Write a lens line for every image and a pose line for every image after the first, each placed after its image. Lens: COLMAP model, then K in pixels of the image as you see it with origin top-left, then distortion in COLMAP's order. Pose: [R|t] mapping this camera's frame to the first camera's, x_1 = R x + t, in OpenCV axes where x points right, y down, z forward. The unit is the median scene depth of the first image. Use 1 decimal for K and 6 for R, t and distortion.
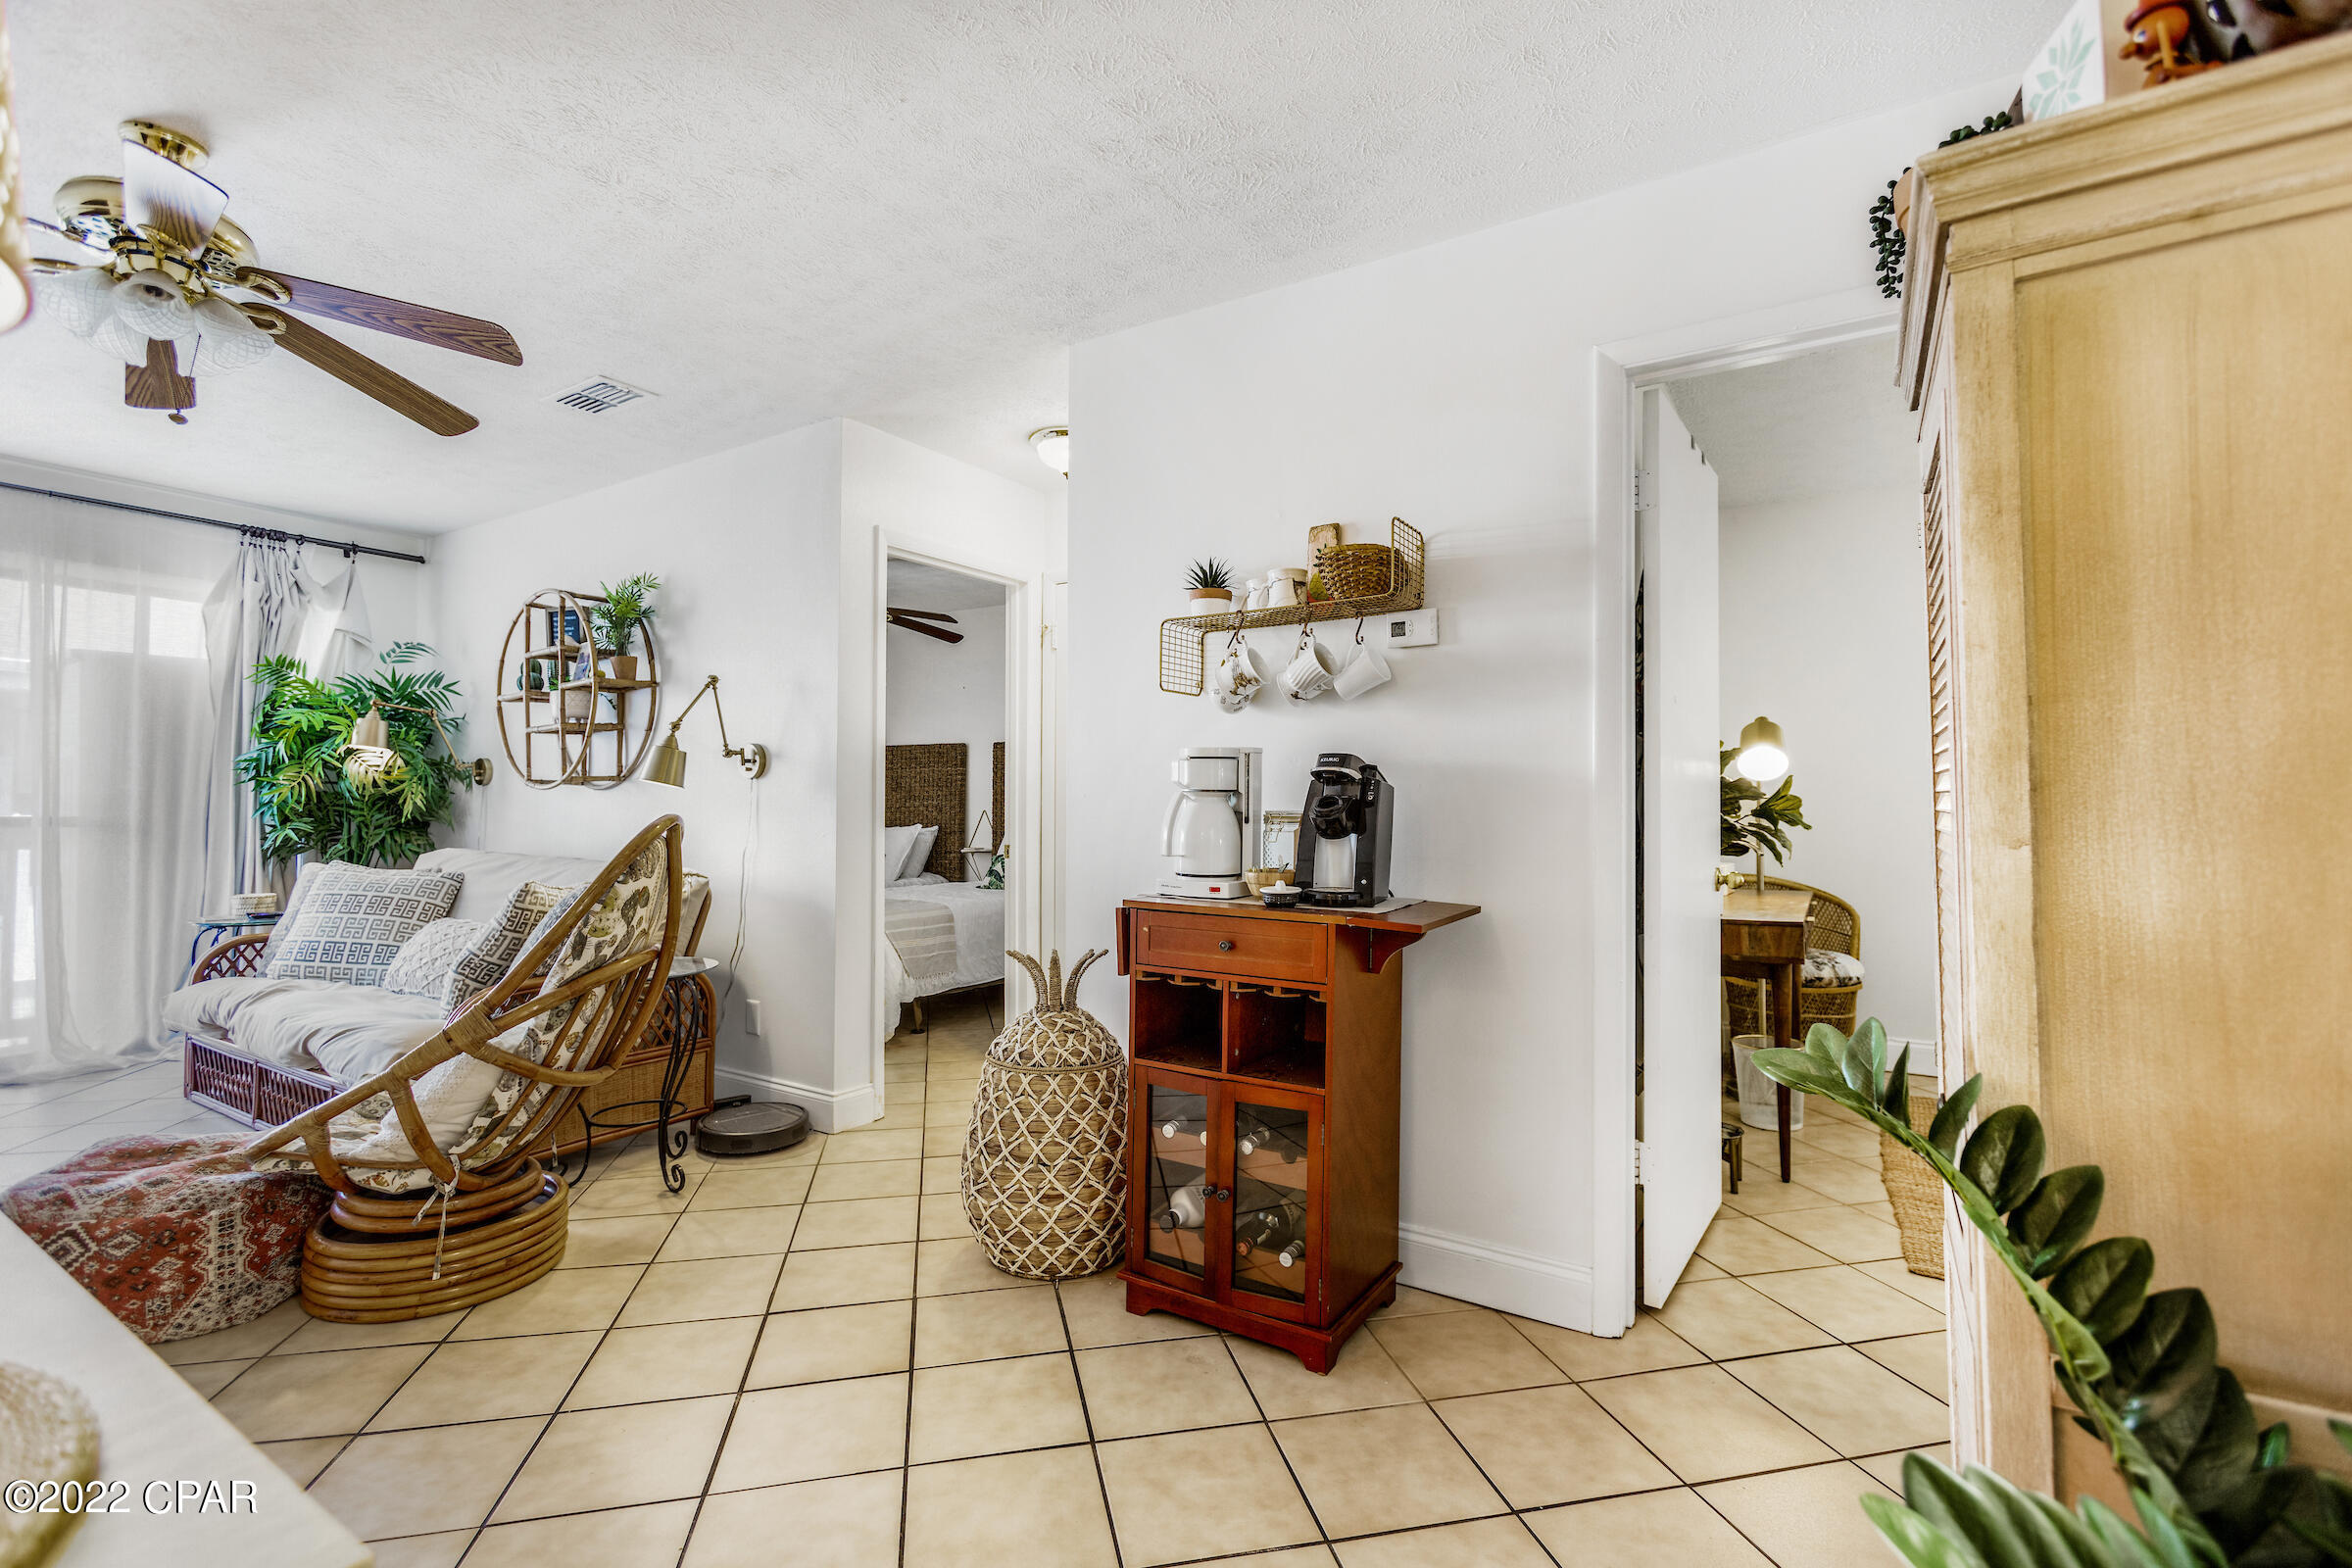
lens RADIAL K [[993.2, 0, 1163.9], [0, 993.2, 804.0], [0, 0, 1]] dist [0.000774, 0.000505]
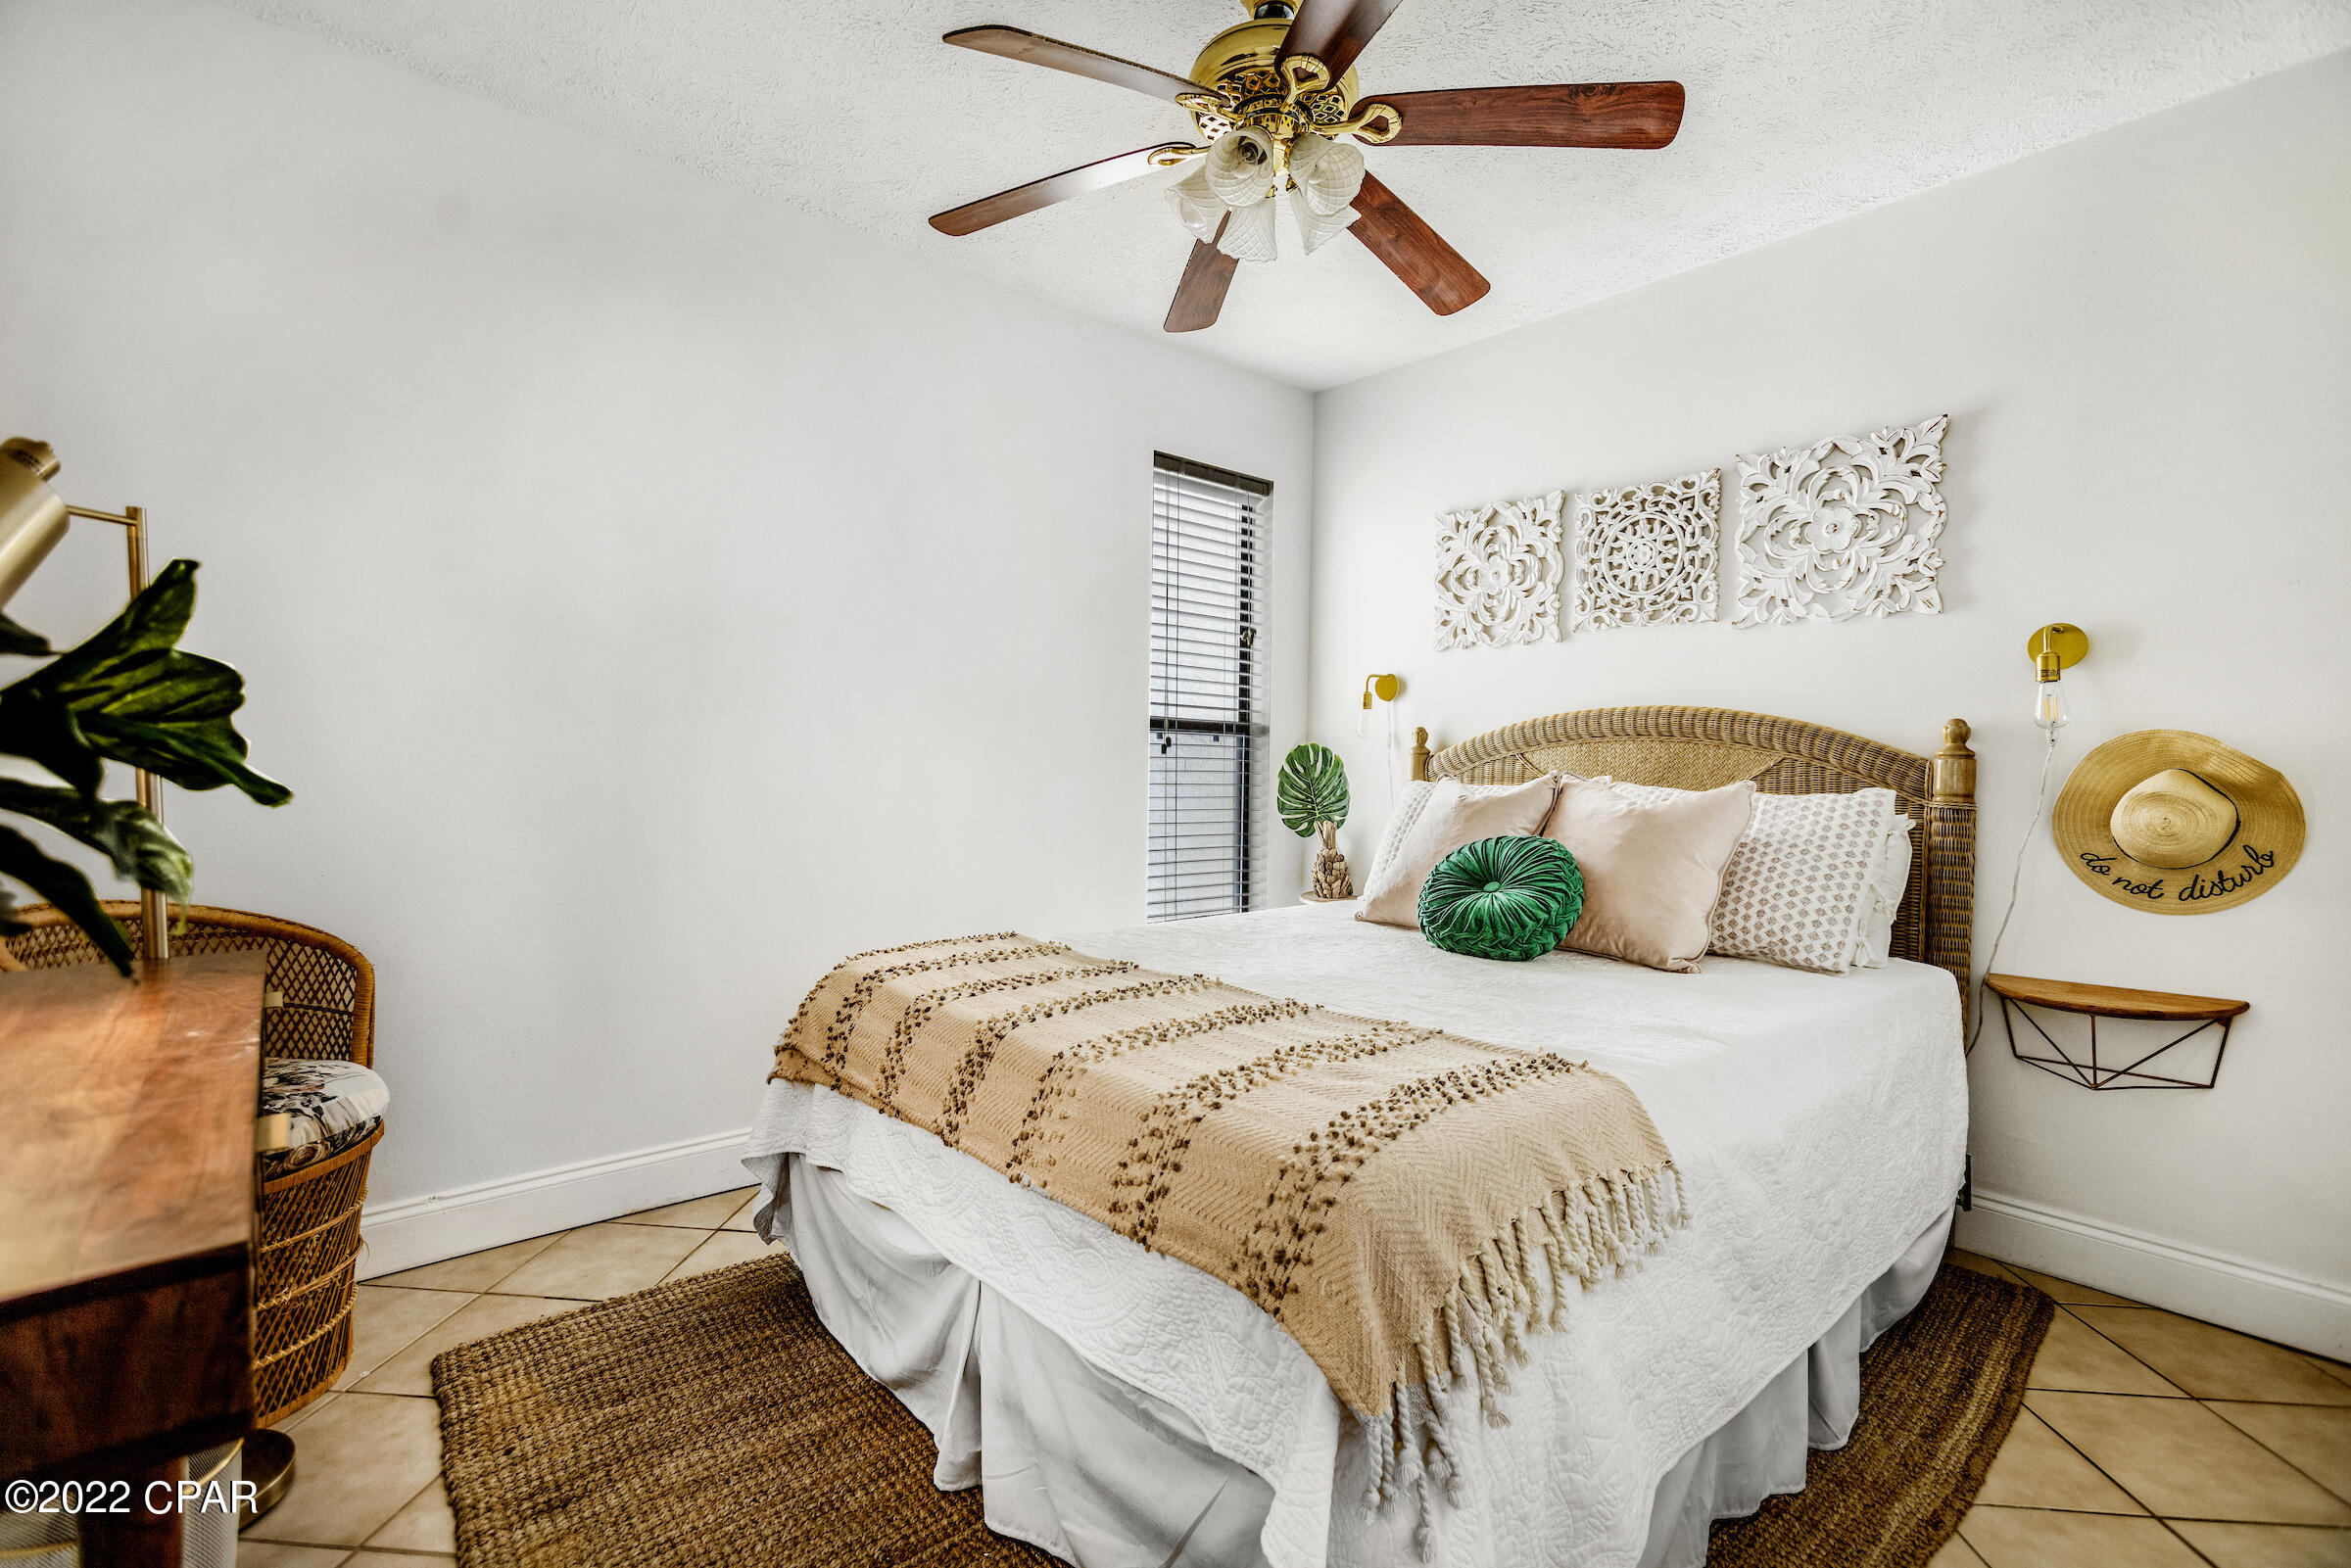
lens RADIAL K [[1108.0, 0, 1171.9], [0, 1108.0, 771.8], [0, 0, 1]] dist [-0.033537, 0.007181]
pose [[0.284892, -0.008311, 0.958524, 0.325285], [-0.025550, 0.999541, 0.016261, 0.007717], [-0.958219, -0.029123, 0.284549, 0.506800]]
